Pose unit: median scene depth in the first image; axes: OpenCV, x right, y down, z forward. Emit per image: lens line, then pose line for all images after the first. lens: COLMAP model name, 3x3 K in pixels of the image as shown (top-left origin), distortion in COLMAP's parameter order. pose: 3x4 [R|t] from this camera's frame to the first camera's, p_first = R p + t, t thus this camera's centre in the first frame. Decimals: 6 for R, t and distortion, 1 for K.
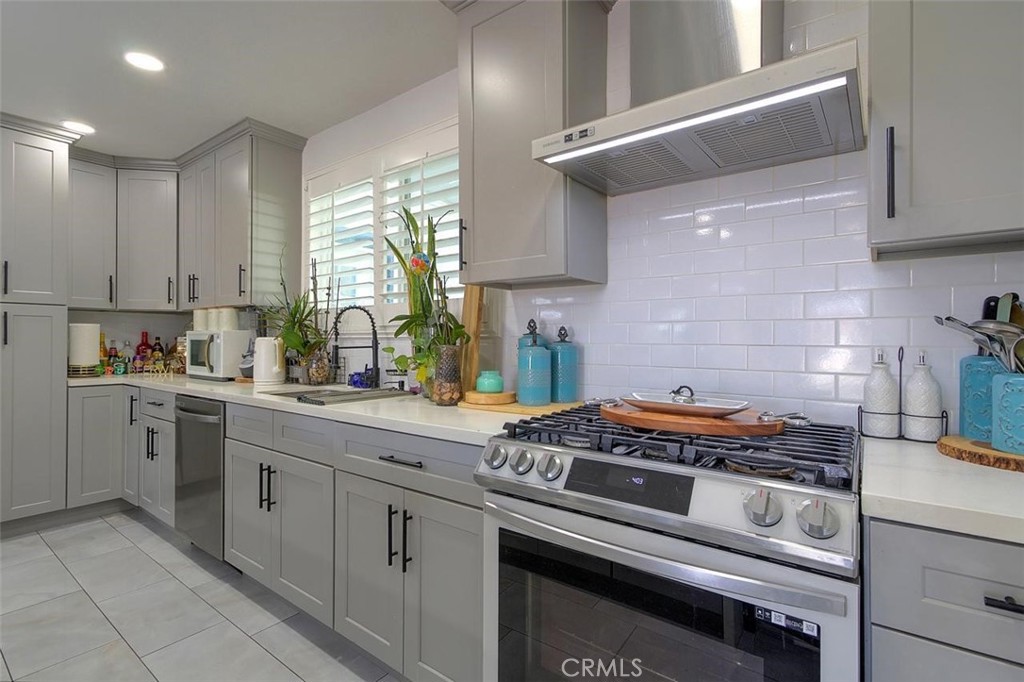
lens RADIAL K [[478.7, 0, 510.3], [0, 478.7, 335.3], [0, 0, 1]] dist [0.012662, 0.000480]
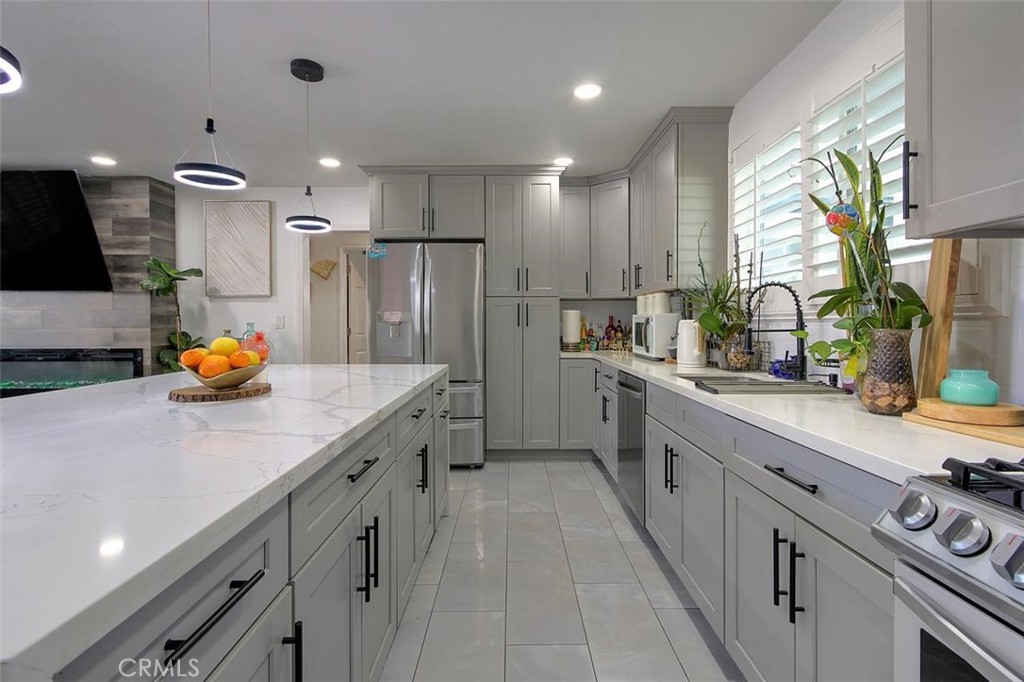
lens RADIAL K [[480.2, 0, 517.3], [0, 480.2, 323.6], [0, 0, 1]] dist [0.001993, 0.000475]
pose [[0.619897, -0.001018, -0.784682, 0.063445], [0.009801, 0.999931, 0.006445, 0.002402], [0.784622, -0.011686, 0.619865, 0.102718]]
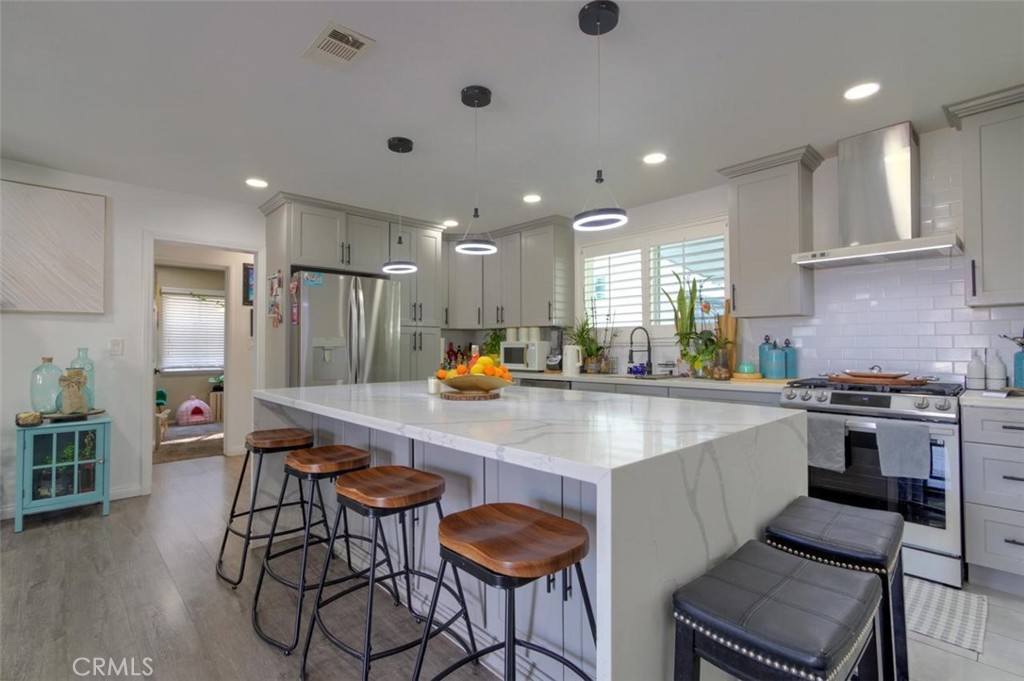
lens RADIAL K [[480.9, 0, 520.5], [0, 480.9, 330.6], [0, 0, 1]] dist [0.012524, 0.000530]
pose [[0.988784, -0.010061, -0.149013, -0.465619], [0.006165, 0.999628, -0.026584, -0.004238], [0.149225, 0.025368, 0.988478, -0.739174]]
